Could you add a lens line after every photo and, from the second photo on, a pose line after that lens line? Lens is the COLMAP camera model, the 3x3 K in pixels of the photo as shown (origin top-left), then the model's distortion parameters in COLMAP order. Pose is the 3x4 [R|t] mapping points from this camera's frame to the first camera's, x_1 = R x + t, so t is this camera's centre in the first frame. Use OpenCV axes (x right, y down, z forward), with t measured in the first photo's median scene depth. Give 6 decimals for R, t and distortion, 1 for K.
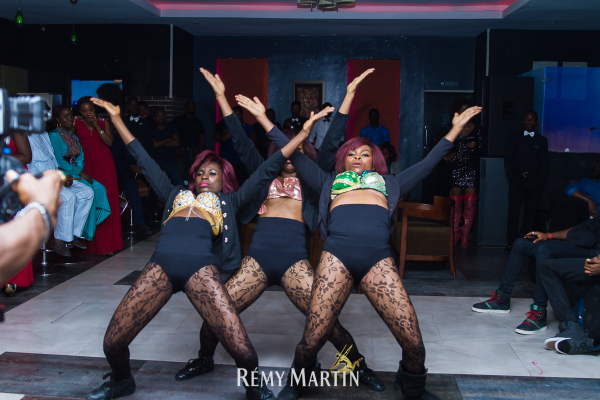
lens RADIAL K [[655.2, 0, 300.0], [0, 655.2, 200.0], [0, 0, 1]] dist [-0.103104, 0.049948]
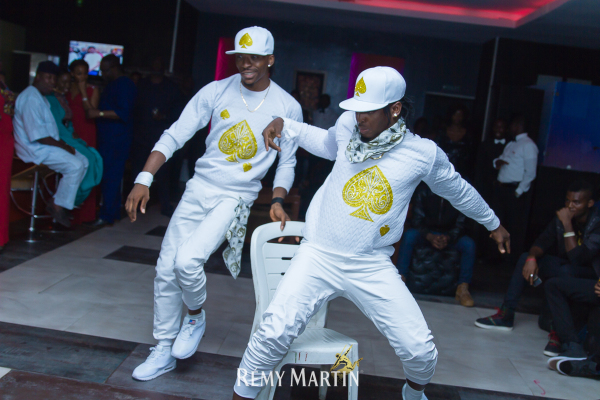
lens RADIAL K [[655.2, 0, 300.0], [0, 655.2, 200.0], [0, 0, 1]] dist [-0.103104, 0.049948]
pose [[0.994318, 0.100609, 0.034791, -0.036976], [-0.101166, 0.994762, 0.014652, 0.000325], [-0.033134, -0.018089, 0.999287, 0.028103]]
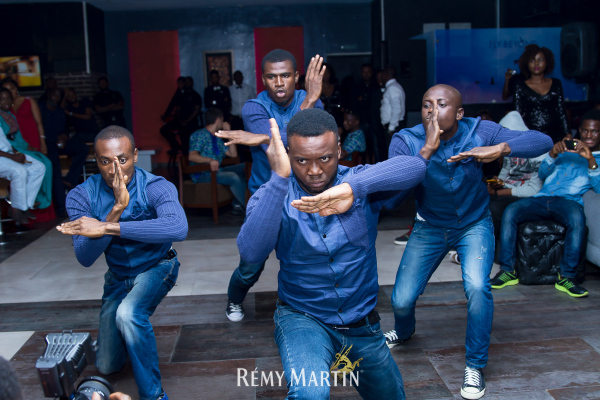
lens RADIAL K [[655.2, 0, 300.0], [0, 655.2, 200.0], [0, 0, 1]] dist [-0.103104, 0.049948]
pose [[0.986781, -0.071531, 0.145417, -0.054430], [0.063623, 0.996268, 0.058331, 0.011641], [-0.149047, -0.048308, 0.987649, -0.143827]]
